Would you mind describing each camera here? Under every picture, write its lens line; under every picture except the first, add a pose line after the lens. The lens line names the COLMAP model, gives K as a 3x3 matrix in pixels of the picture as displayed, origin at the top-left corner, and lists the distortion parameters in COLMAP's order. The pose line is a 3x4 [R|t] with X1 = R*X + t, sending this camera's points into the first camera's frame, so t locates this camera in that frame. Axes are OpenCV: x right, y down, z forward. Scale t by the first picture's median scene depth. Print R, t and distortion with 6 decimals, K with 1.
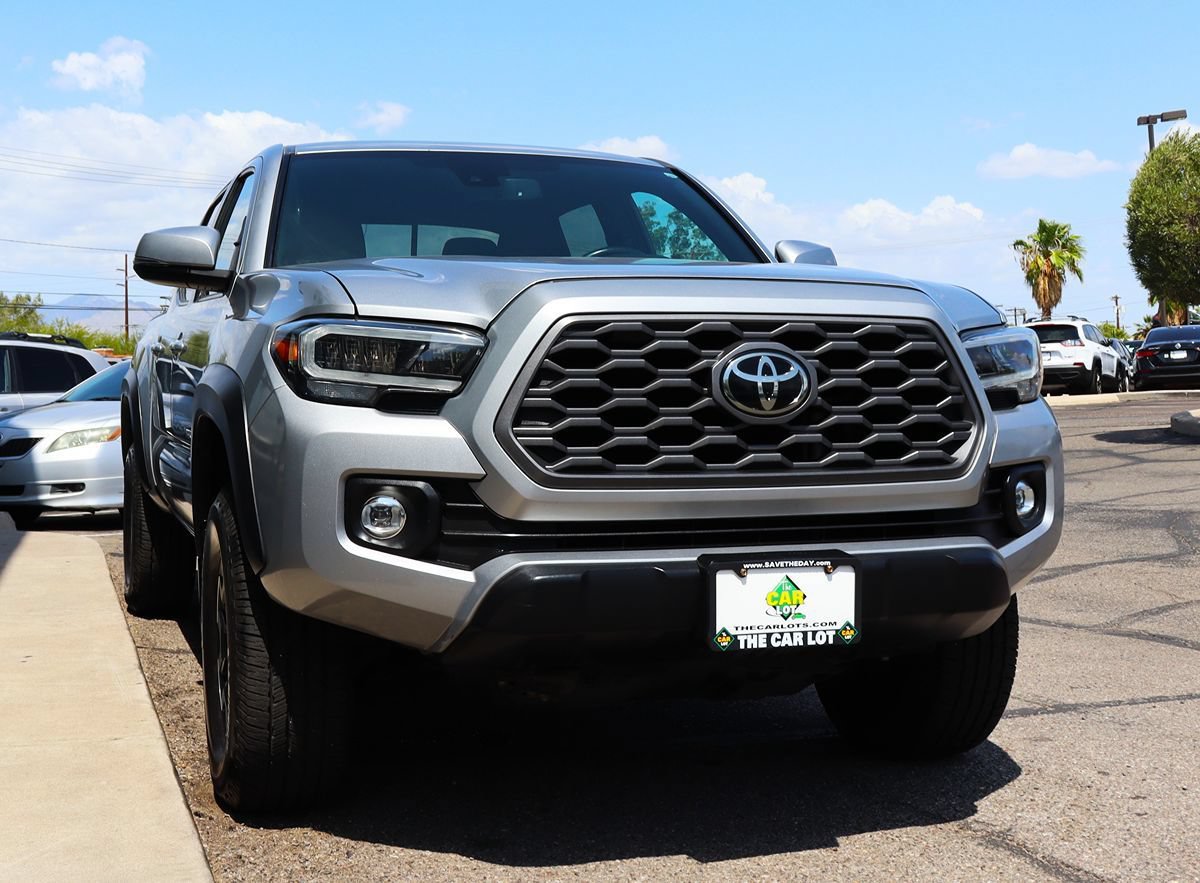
lens RADIAL K [[1634.8, 0, 523.7], [0, 1634.8, 363.7], [0, 0, 1]] dist [-0.124603, 0.000000]
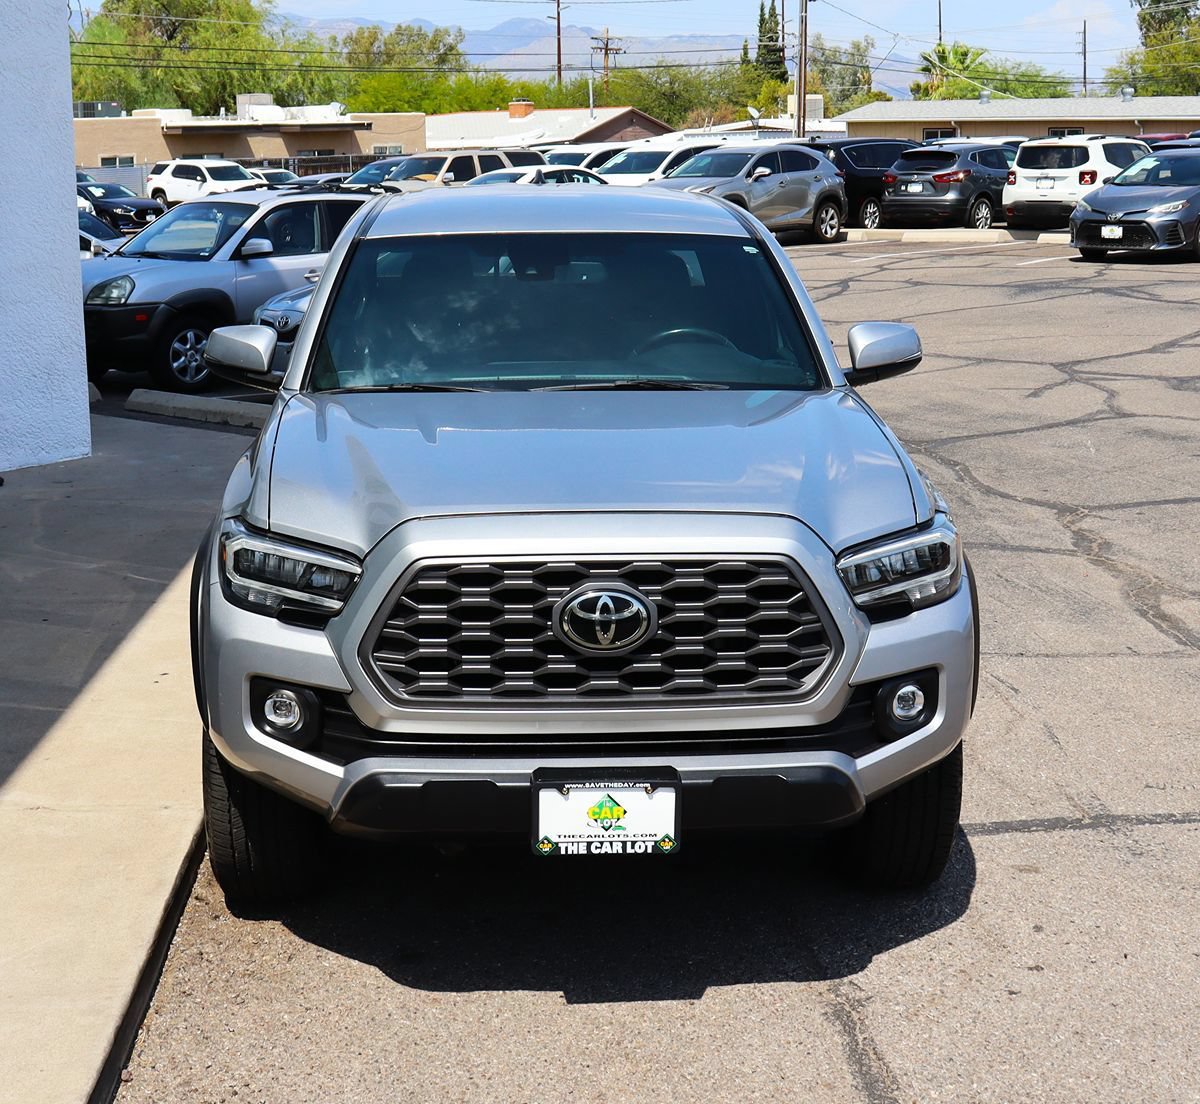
lens RADIAL K [[1903.4, 0, 533.3], [0, 1903.4, 547.8], [0, 0, 1]] dist [-0.142409, 0.000000]
pose [[0.965588, 0.058009, -0.253526, 0.414054], [0.003305, 0.971993, 0.234986, -0.329468], [0.260056, -0.227738, 0.938353, -0.205157]]
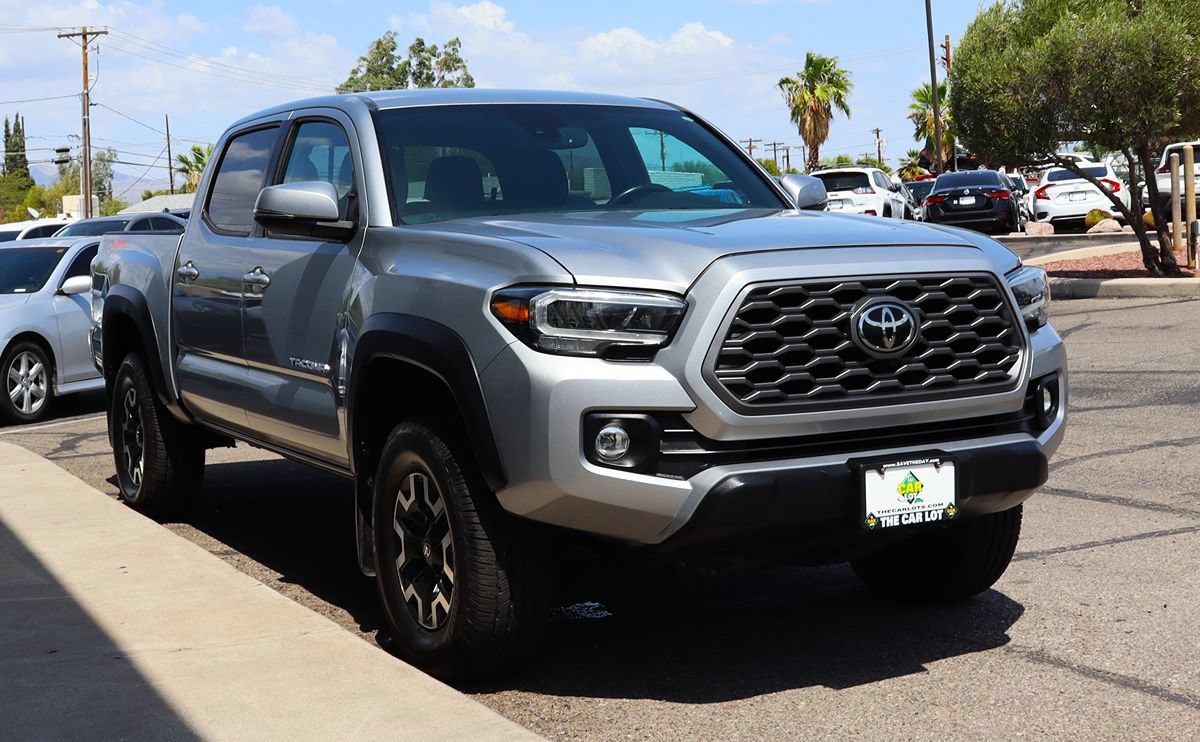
lens RADIAL K [[1770.6, 0, 624.5], [0, 1770.6, 305.1], [0, 0, 1]] dist [-0.142764, 0.000000]
pose [[0.976630, -0.033511, 0.212298, -0.355909], [0.021334, 0.998007, 0.059390, -0.093900], [-0.213865, -0.053472, 0.975399, -0.348331]]
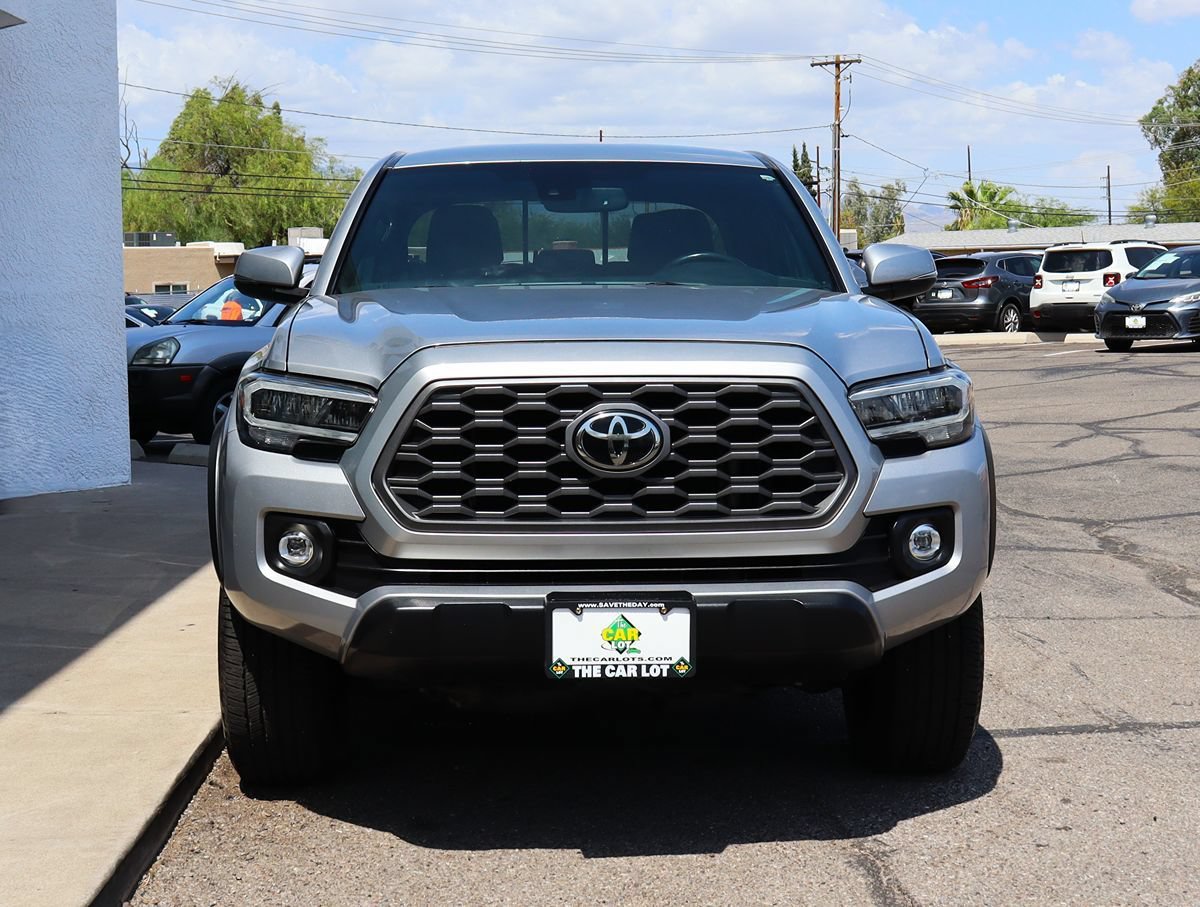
lens RADIAL K [[1874.3, 0, 606.2], [0, 1874.3, 450.3], [0, 0, 1]] dist [-0.148934, 0.000000]
pose [[0.969359, 0.022400, -0.244626, 0.440342], [0.004304, 0.994132, 0.108088, -0.115935], [0.245611, -0.105829, 0.963574, -0.223891]]
